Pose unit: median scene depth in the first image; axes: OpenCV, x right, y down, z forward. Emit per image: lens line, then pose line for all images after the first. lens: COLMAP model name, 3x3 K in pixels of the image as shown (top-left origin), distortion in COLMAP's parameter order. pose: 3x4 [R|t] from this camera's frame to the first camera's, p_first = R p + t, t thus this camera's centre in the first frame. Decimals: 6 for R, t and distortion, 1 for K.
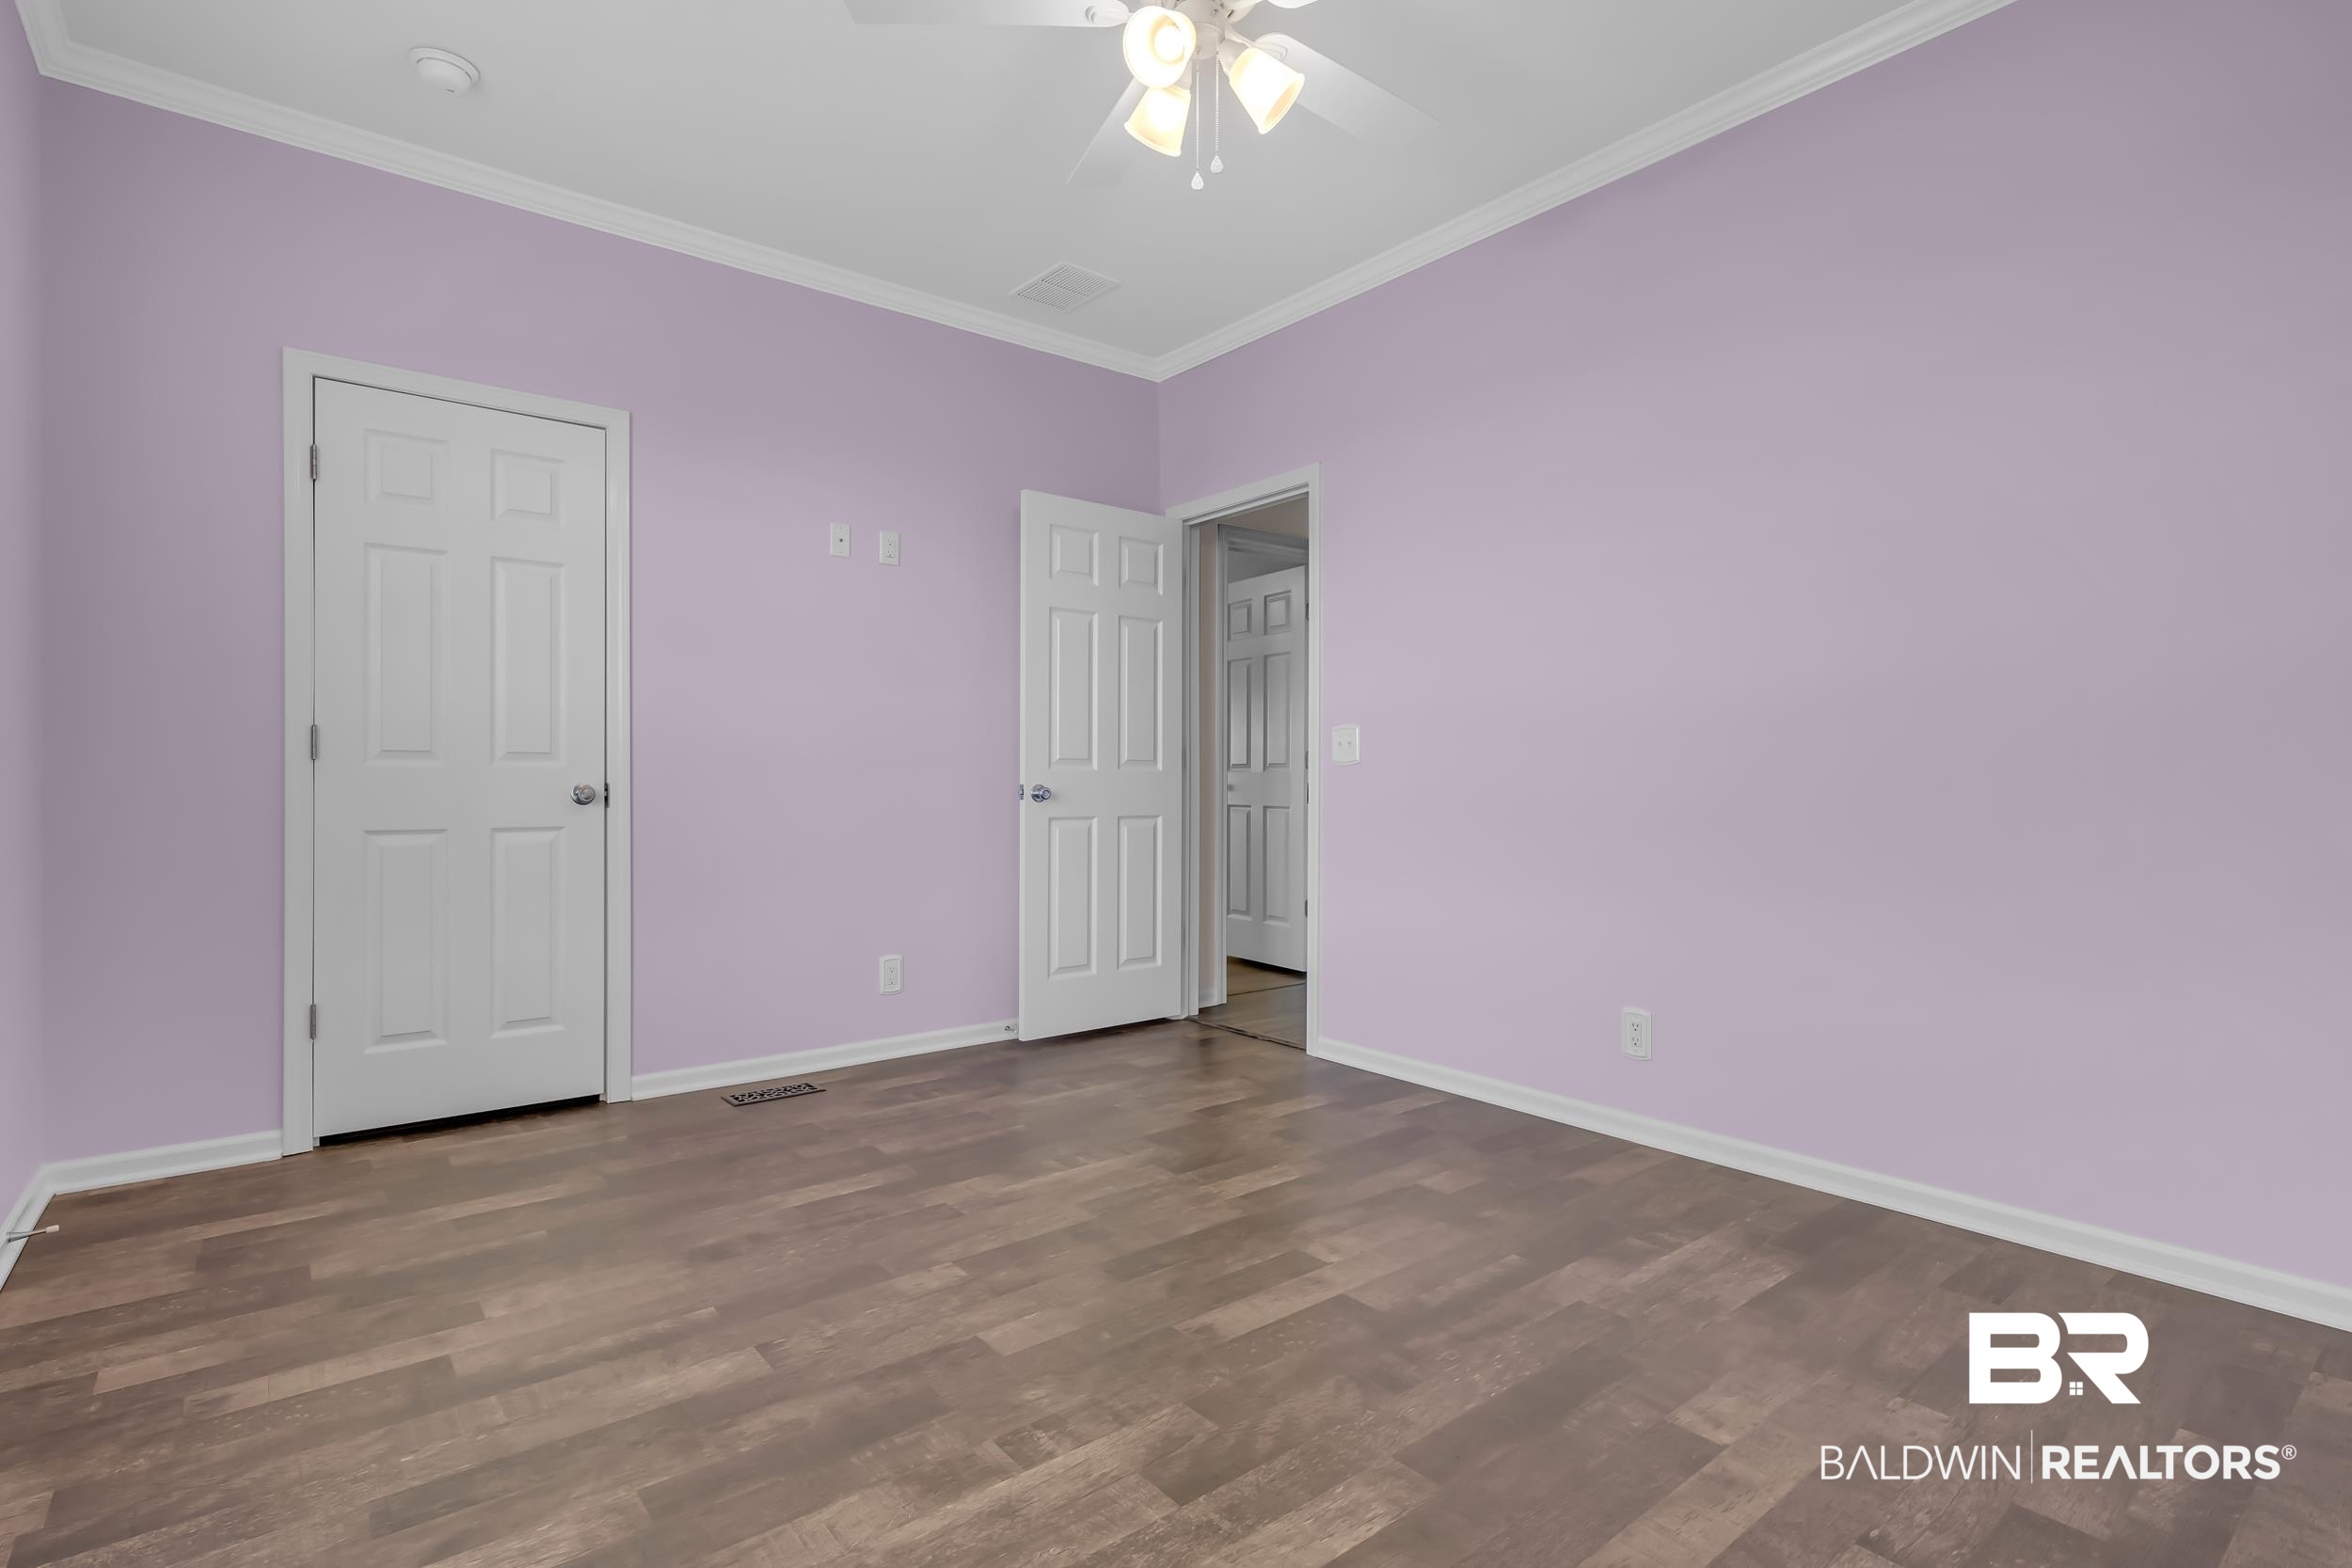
lens RADIAL K [[1113.6, 0, 1178.9], [0, 1113.6, 788.2], [0, 0, 1]] dist [-0.003003, -0.000245]
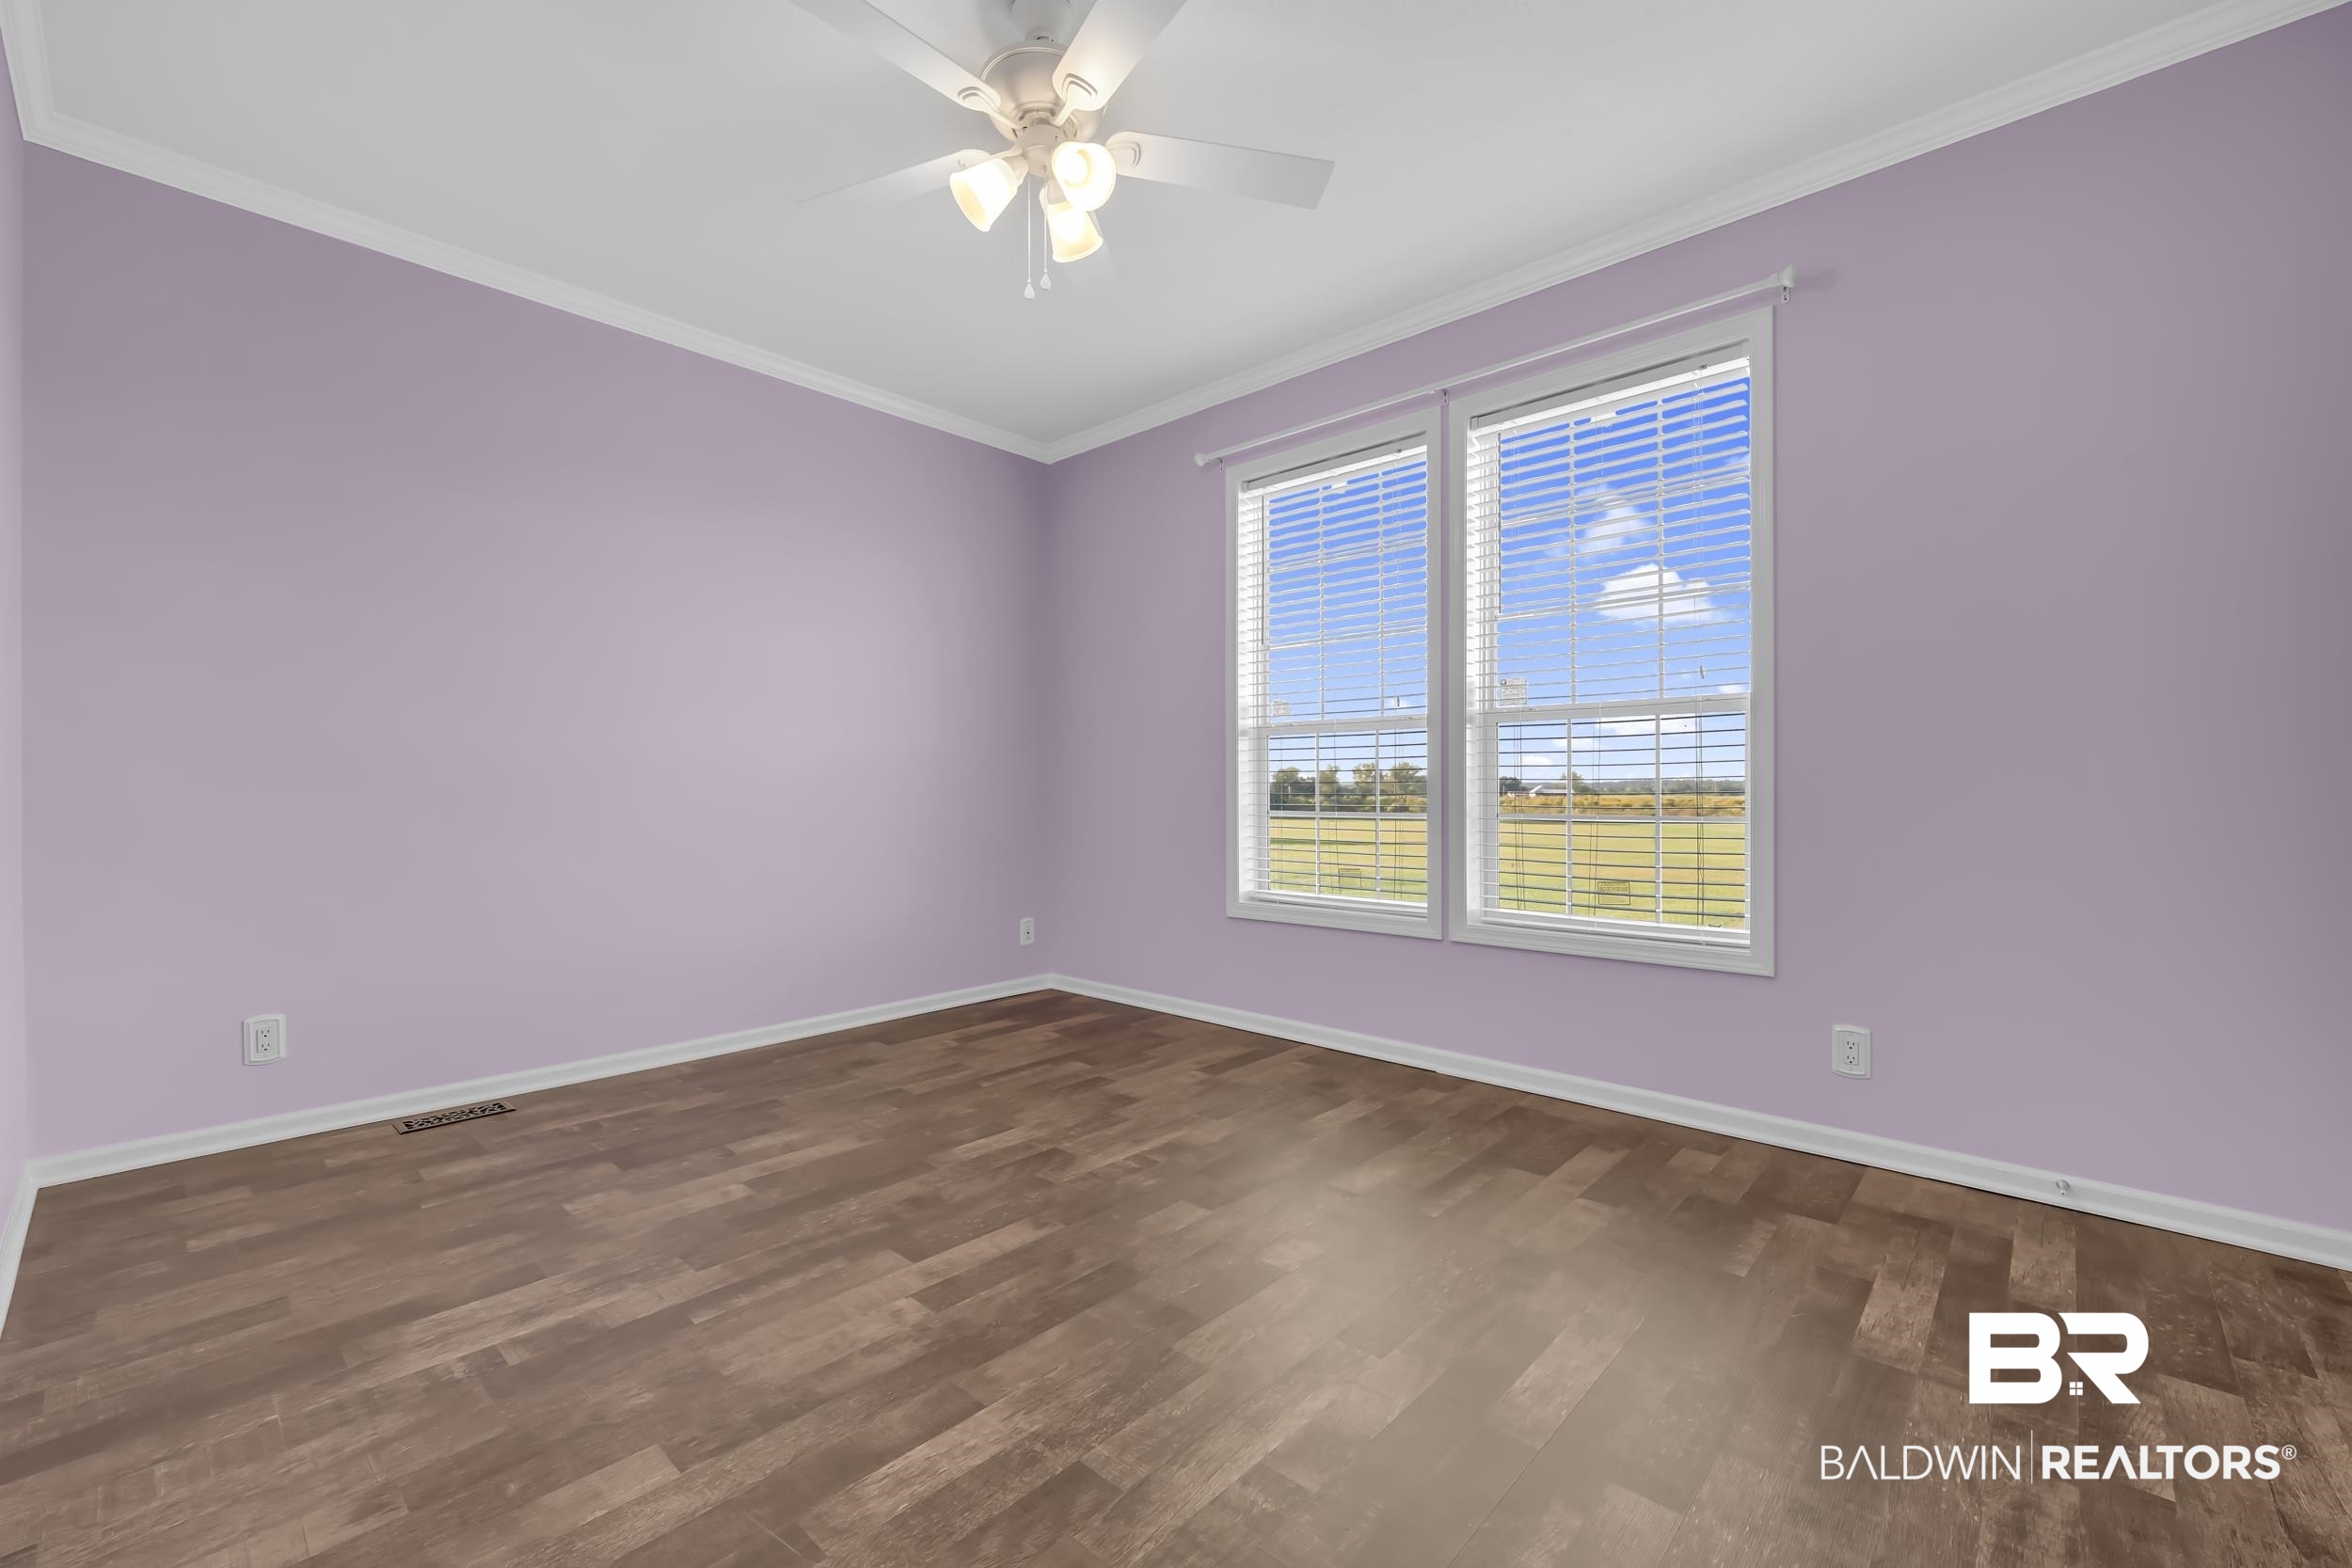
lens RADIAL K [[960.7, 0, 1176.7], [0, 960.7, 778.5], [0, 0, 1]] dist [0.008569, -0.000381]
pose [[-0.989019, 0.000051, -0.147786, 0.030364], [0.000227, 0.999999, -0.001175, -0.028068], [0.147785, -0.001196, -0.989019, 2.009274]]
